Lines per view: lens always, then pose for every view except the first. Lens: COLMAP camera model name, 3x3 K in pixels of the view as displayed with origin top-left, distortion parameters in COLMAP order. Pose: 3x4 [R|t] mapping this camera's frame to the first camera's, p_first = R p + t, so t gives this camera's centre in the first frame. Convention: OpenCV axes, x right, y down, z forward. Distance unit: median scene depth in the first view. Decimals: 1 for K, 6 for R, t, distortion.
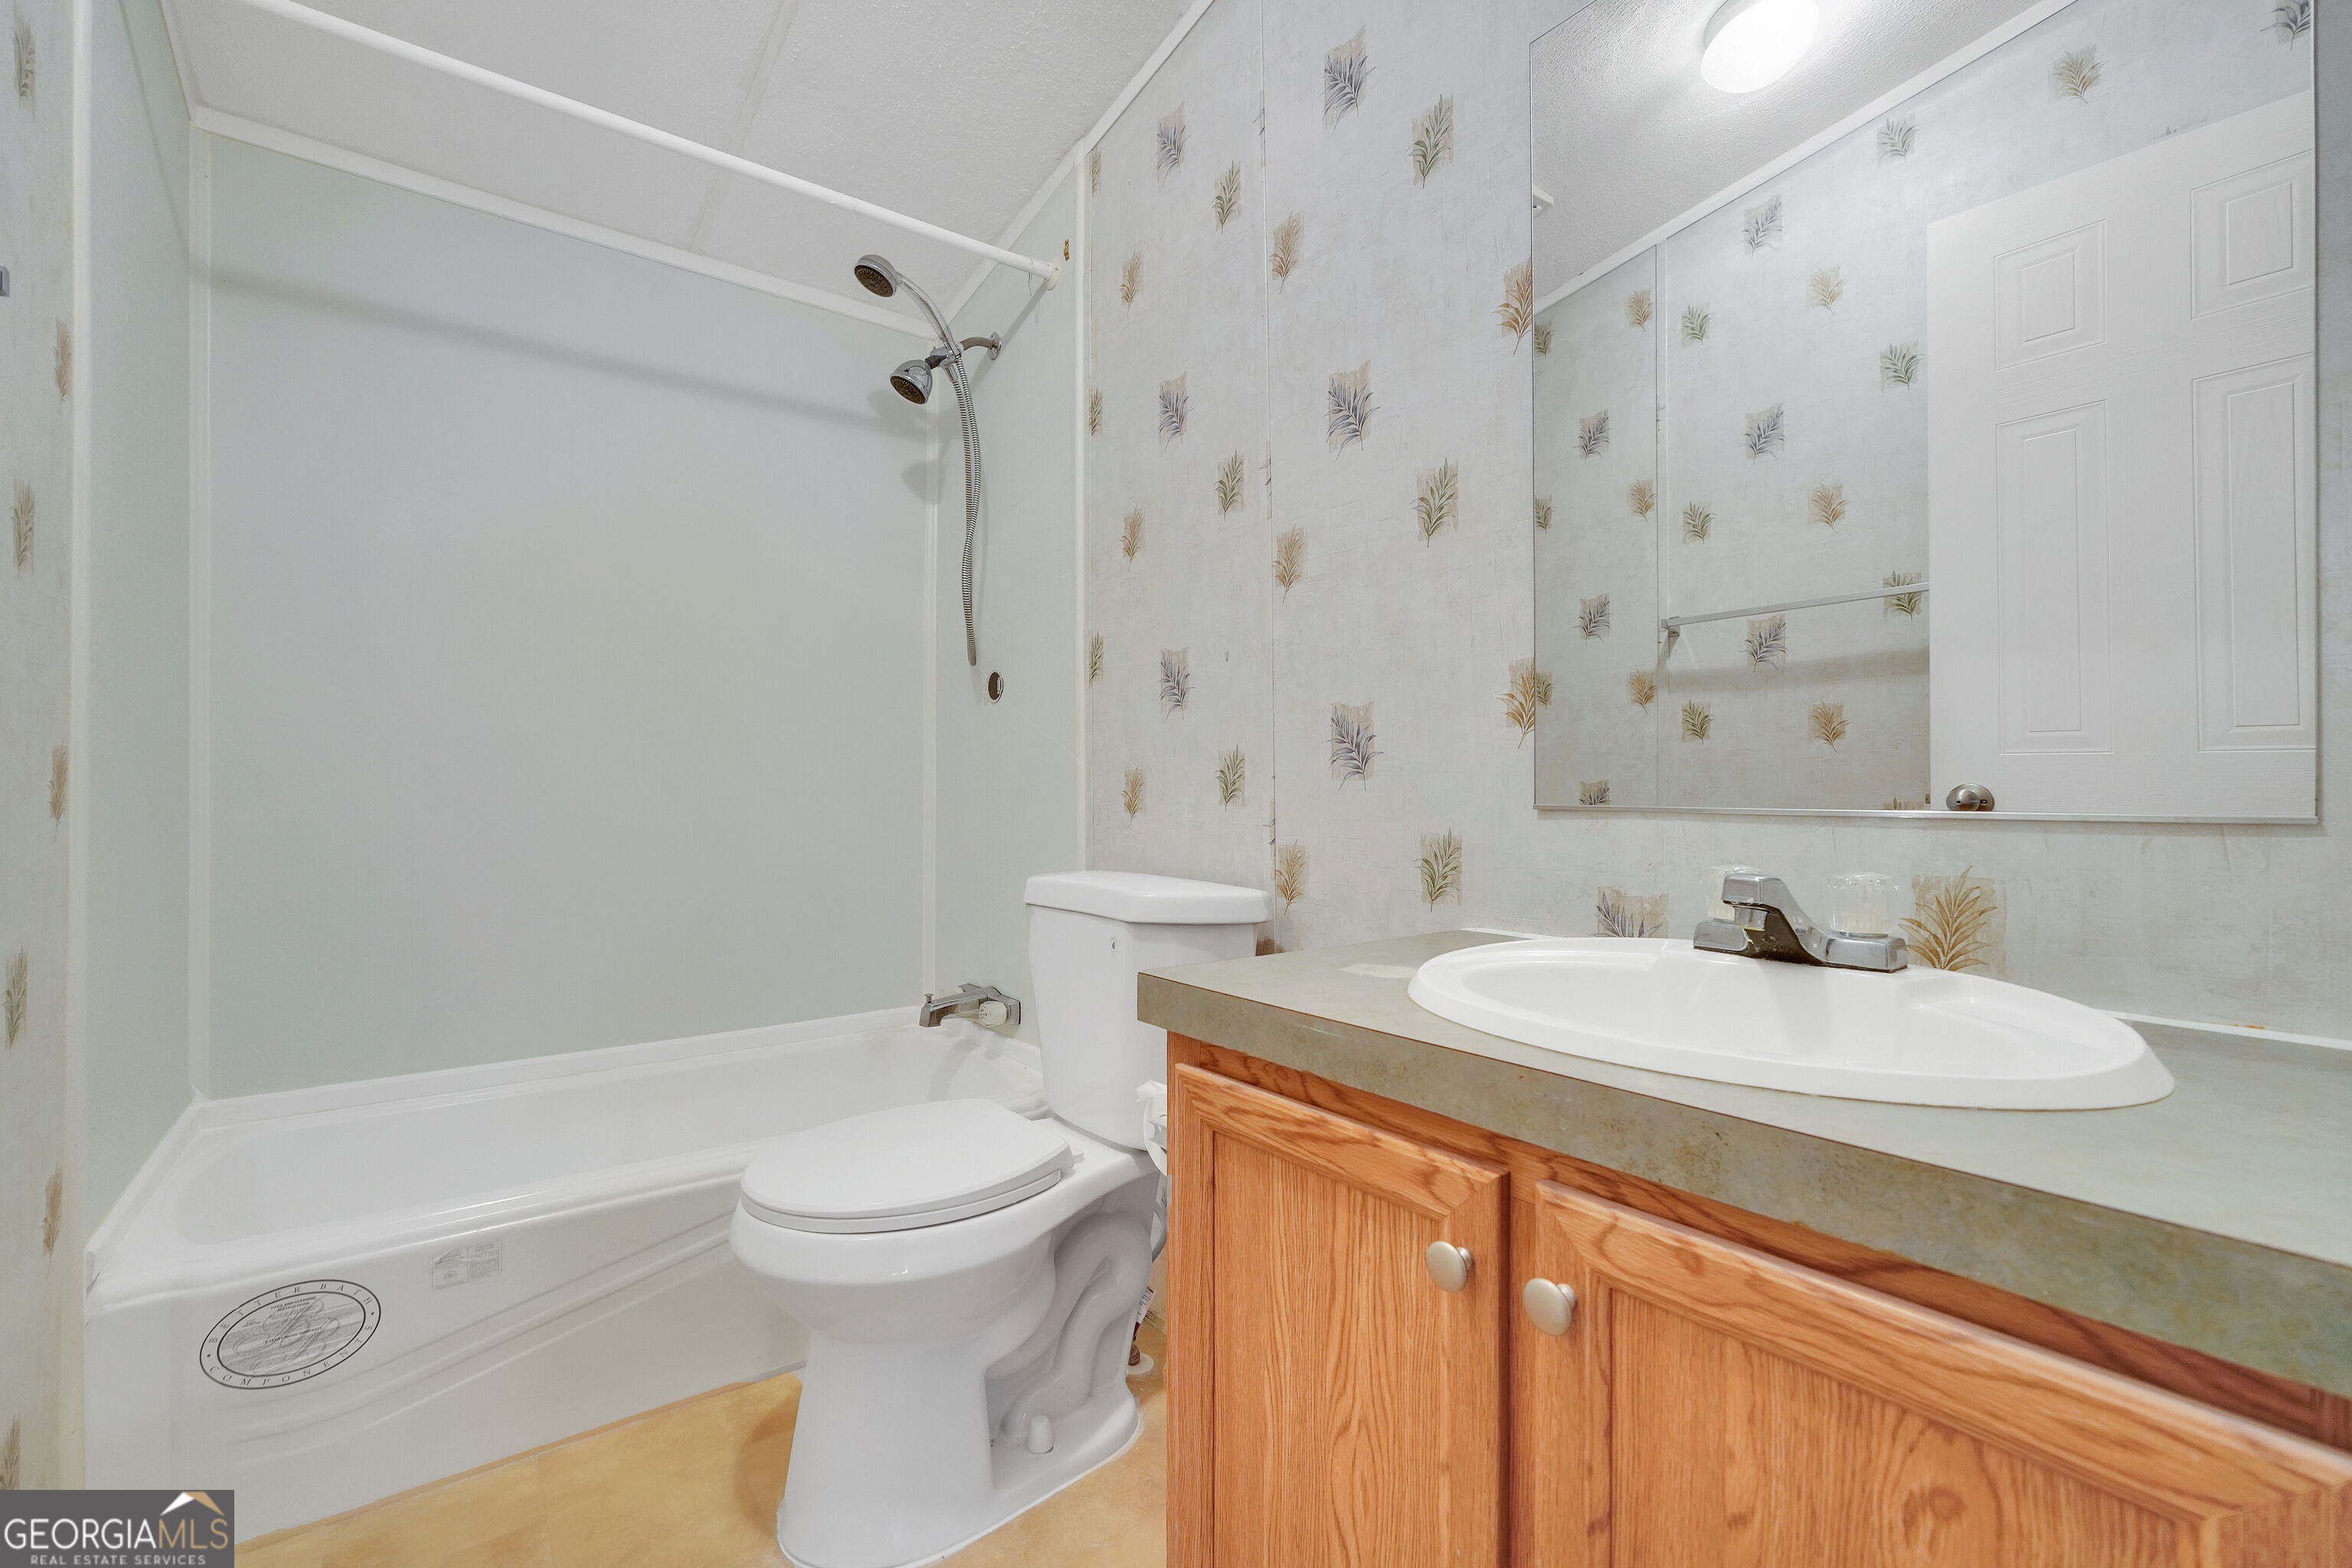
lens RADIAL K [[1004.2, 0, 1171.1], [0, 1004.2, 782.1], [0, 0, 1]] dist [-0.020499, 0.007425]
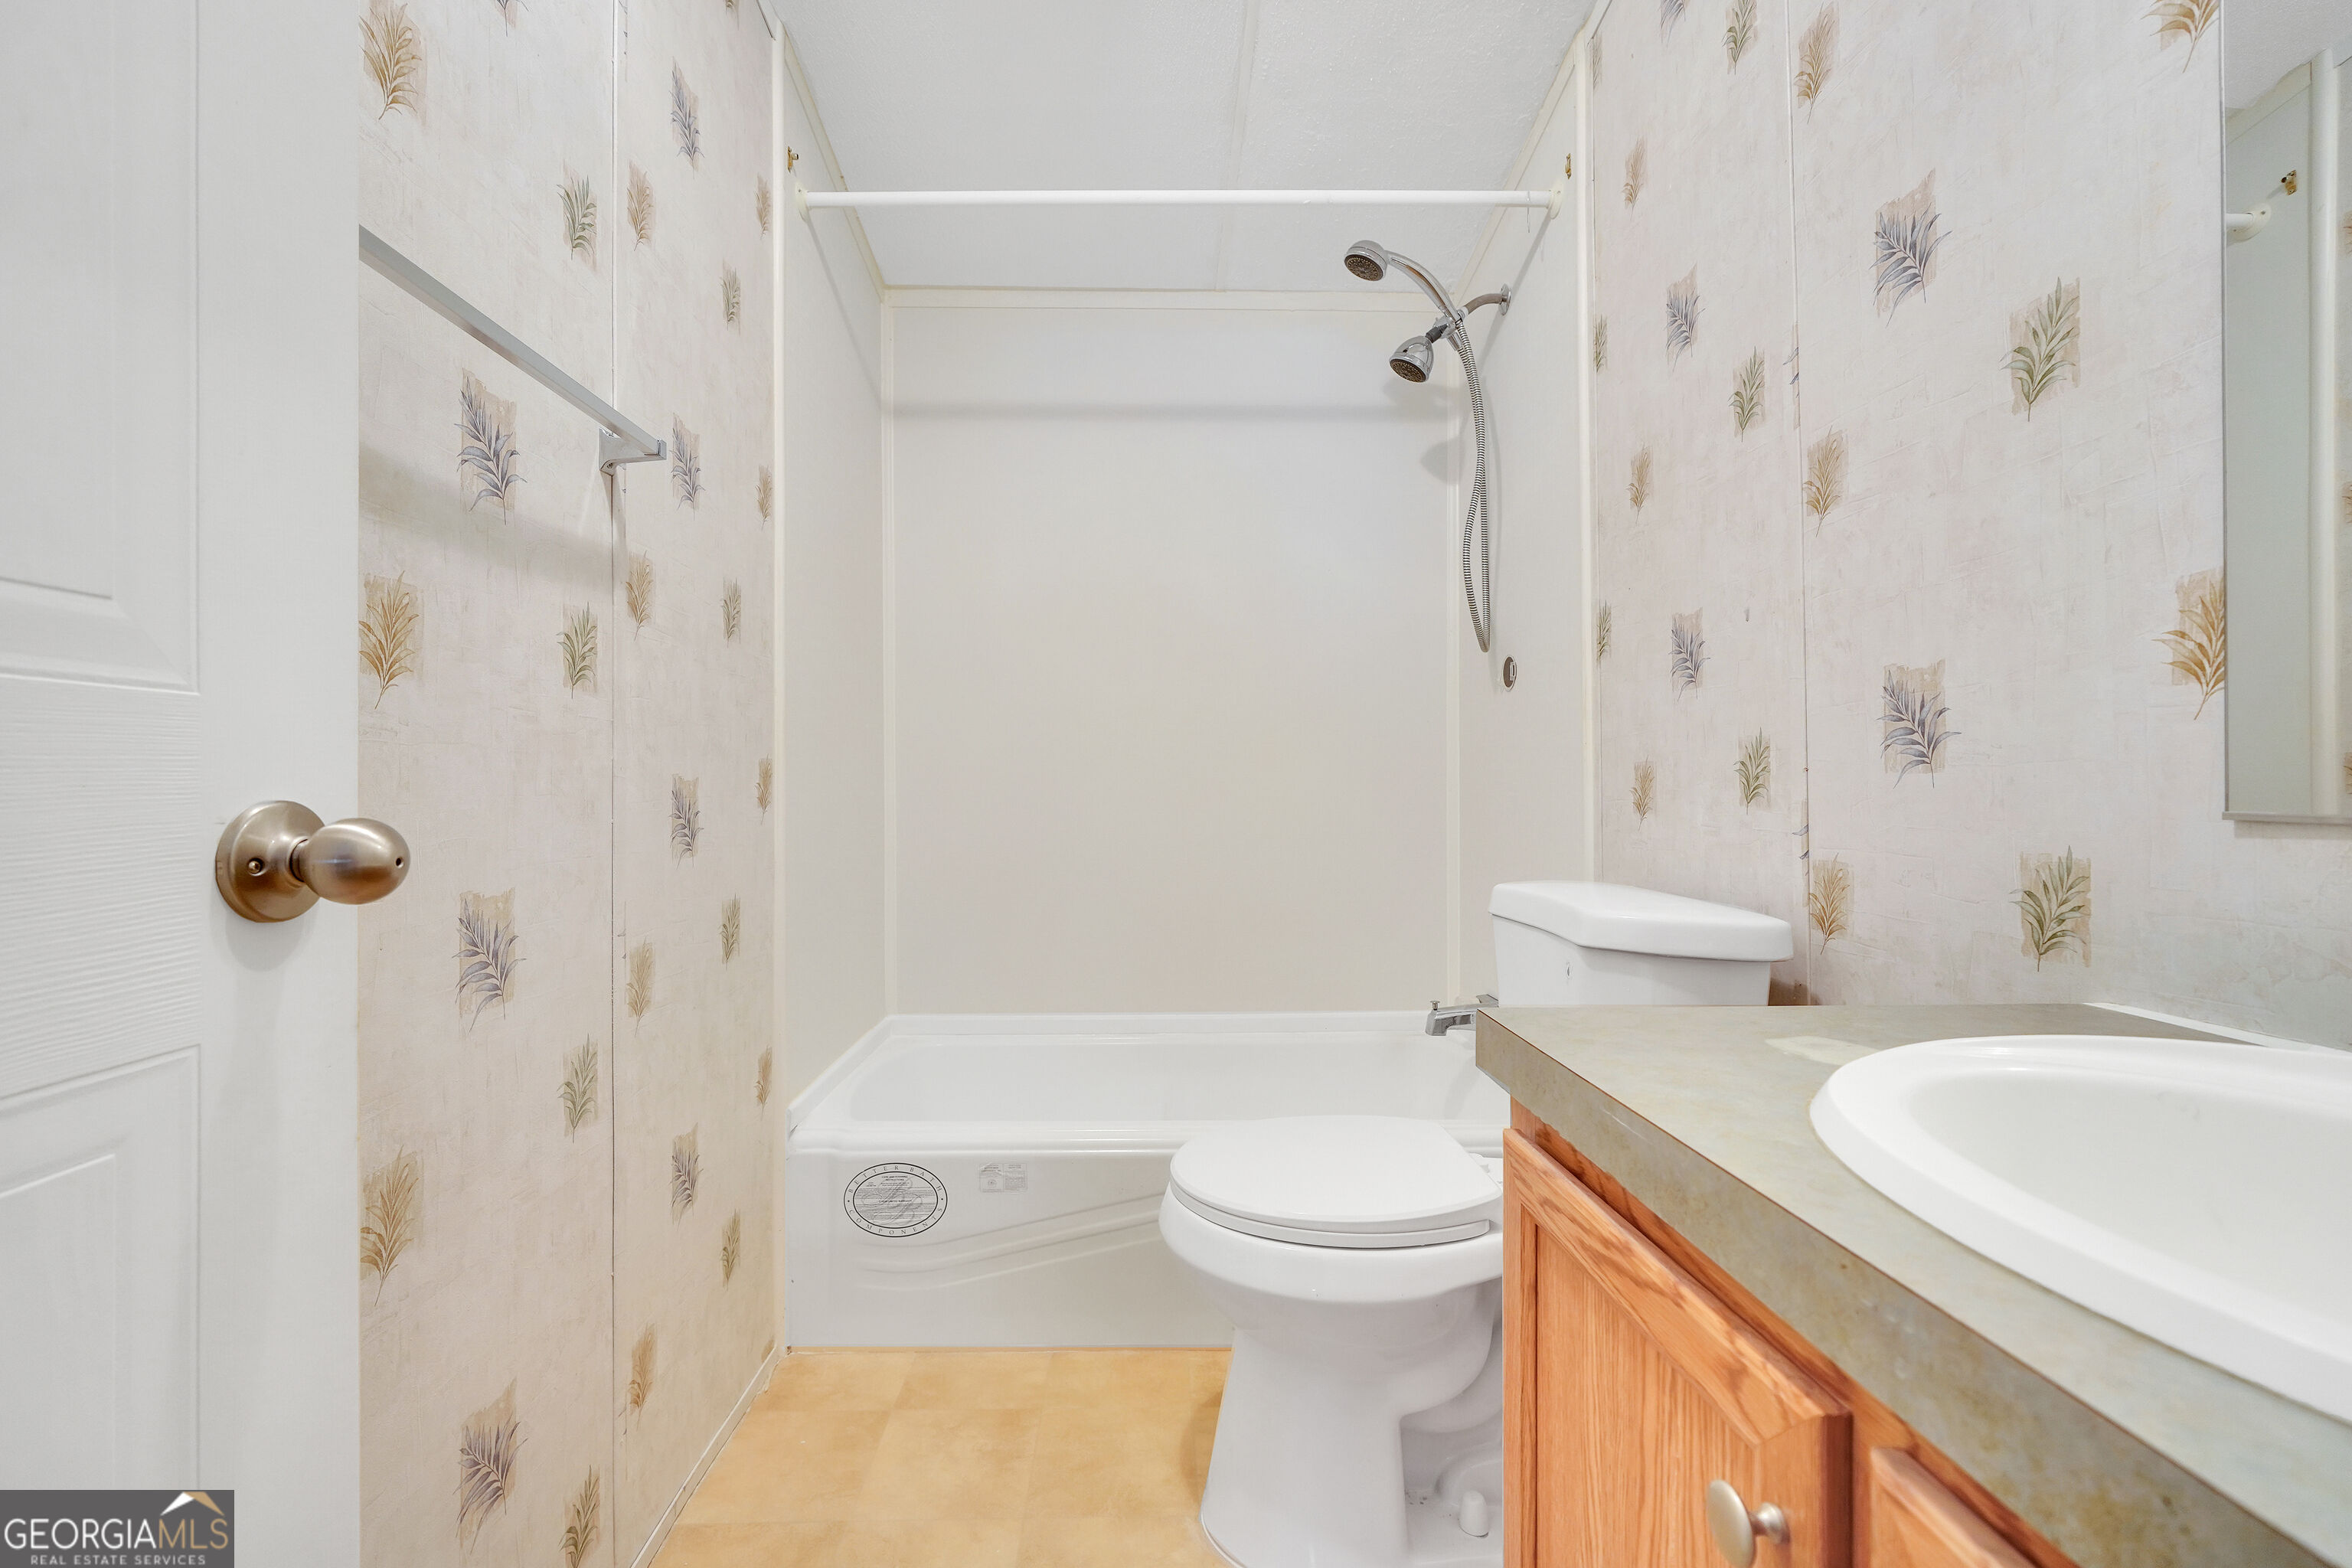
lens RADIAL K [[1004.2, 0, 1171.1], [0, 1004.2, 782.1], [0, 0, 1]] dist [-0.020499, 0.007425]
pose [[0.806886, -0.004294, -0.590691, 0.173661], [0.007639, 0.999966, 0.003165, -0.001756], [0.590657, -0.007066, 0.806891, 0.126178]]
